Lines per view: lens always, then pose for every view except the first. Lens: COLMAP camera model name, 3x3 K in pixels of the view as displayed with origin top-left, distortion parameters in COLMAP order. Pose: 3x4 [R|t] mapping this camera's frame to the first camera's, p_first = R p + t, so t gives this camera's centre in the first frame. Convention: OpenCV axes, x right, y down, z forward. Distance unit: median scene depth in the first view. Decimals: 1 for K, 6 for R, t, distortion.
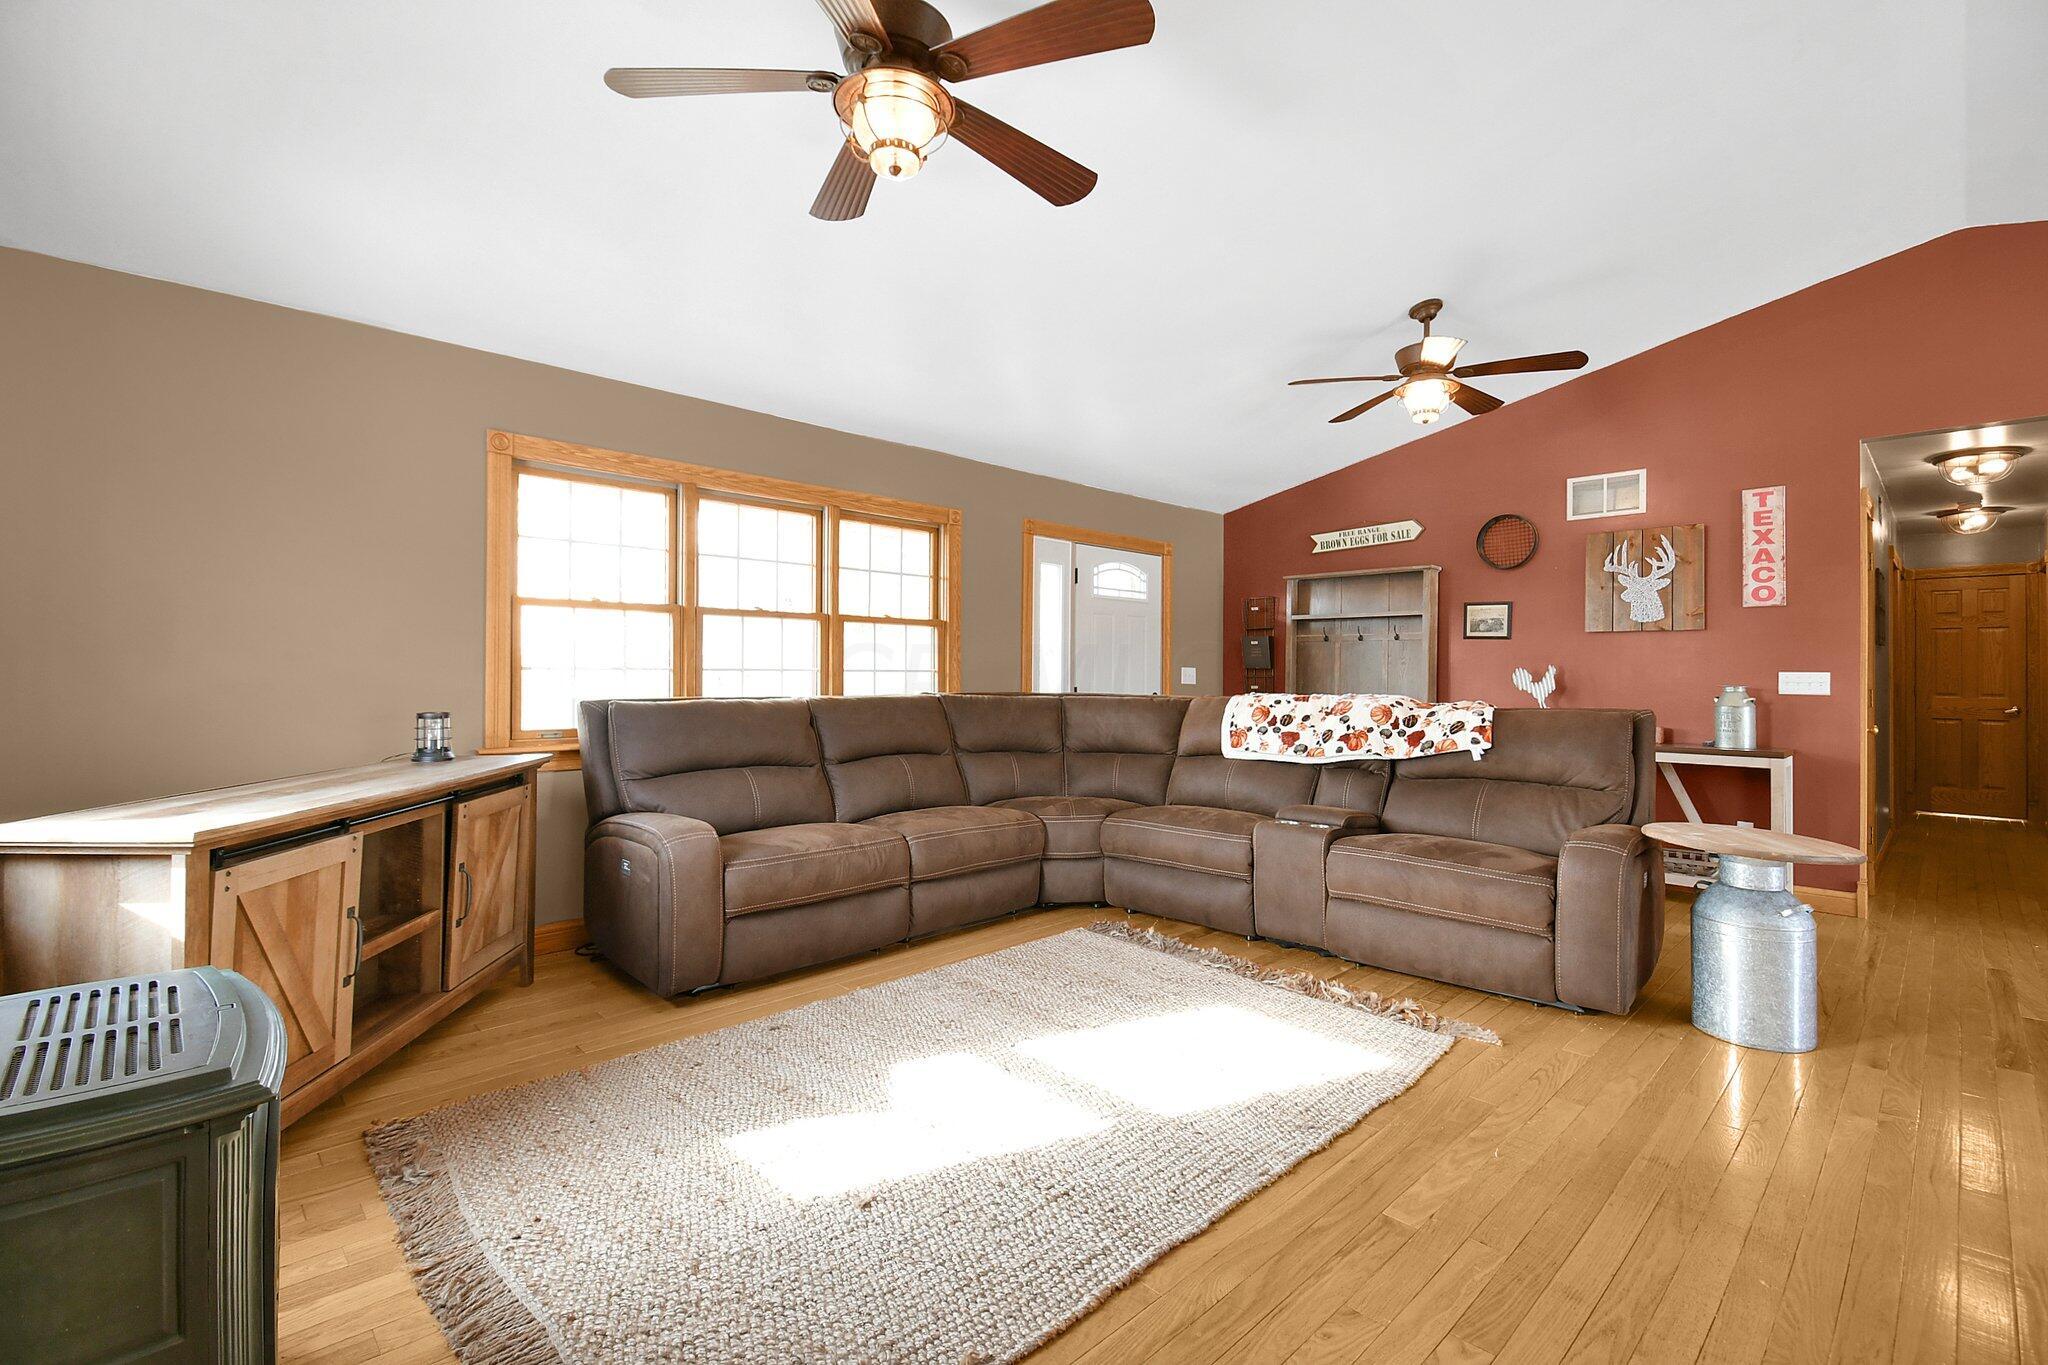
lens RADIAL K [[898.2, 0, 1042.7], [0, 898.2, 666.8], [0, 0, 1]] dist [0.000131, -0.001808]
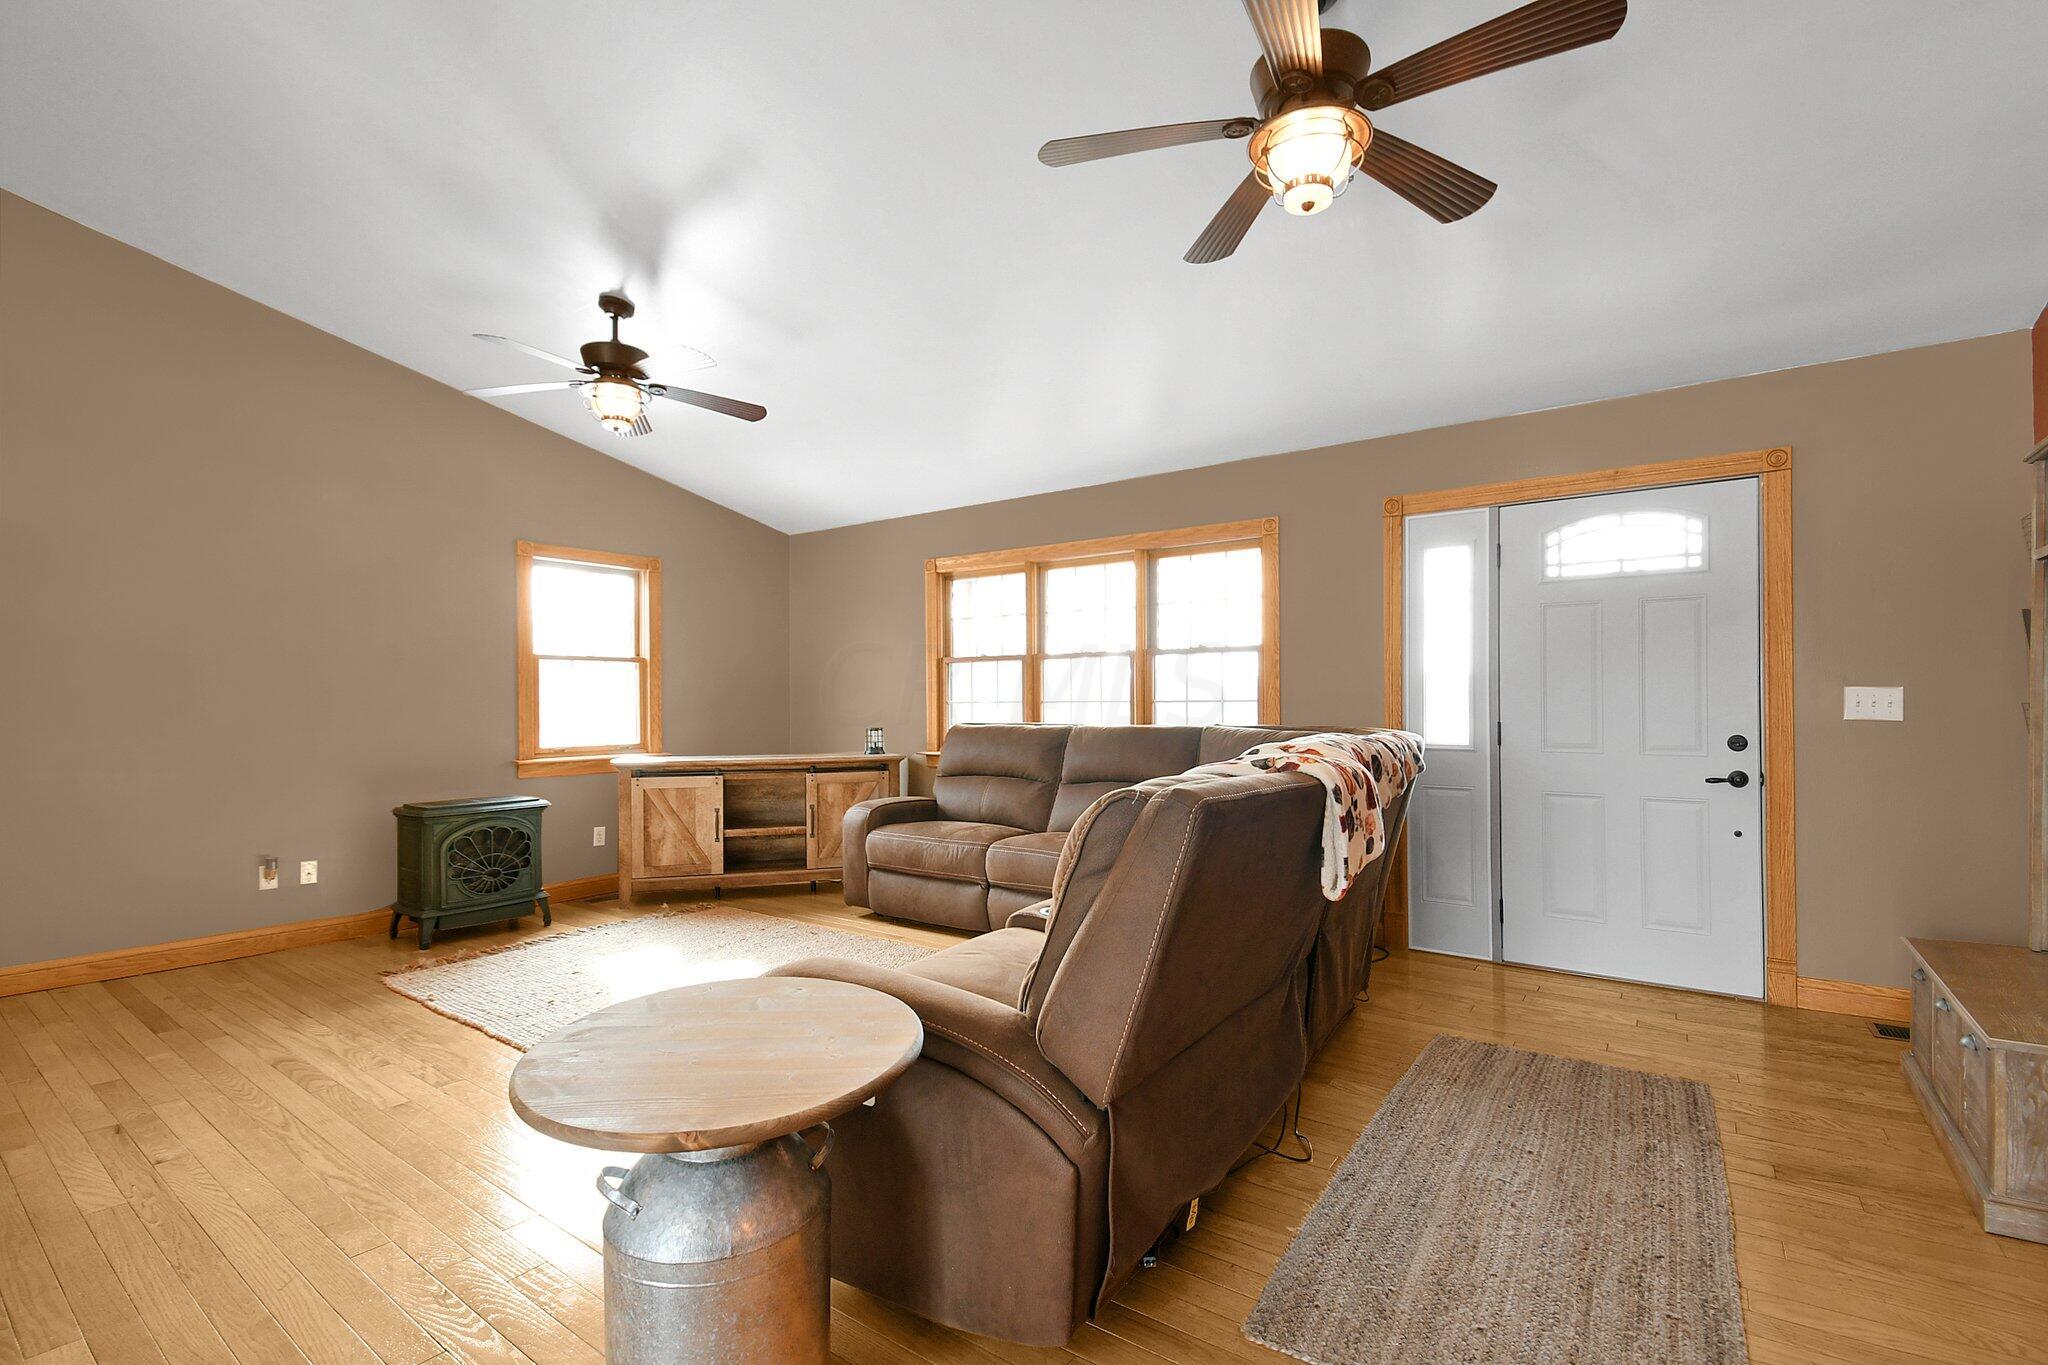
lens RADIAL K [[898.2, 0, 1044.5], [0, 898.2, 693.6], [0, 0, 1]] dist [0.000131, -0.001808]
pose [[0.181418, -0.022728, -0.983143, 0.817571], [0.009009, 0.999729, -0.021449, 0.016865], [0.983365, -0.004965, 0.181574, 0.700142]]
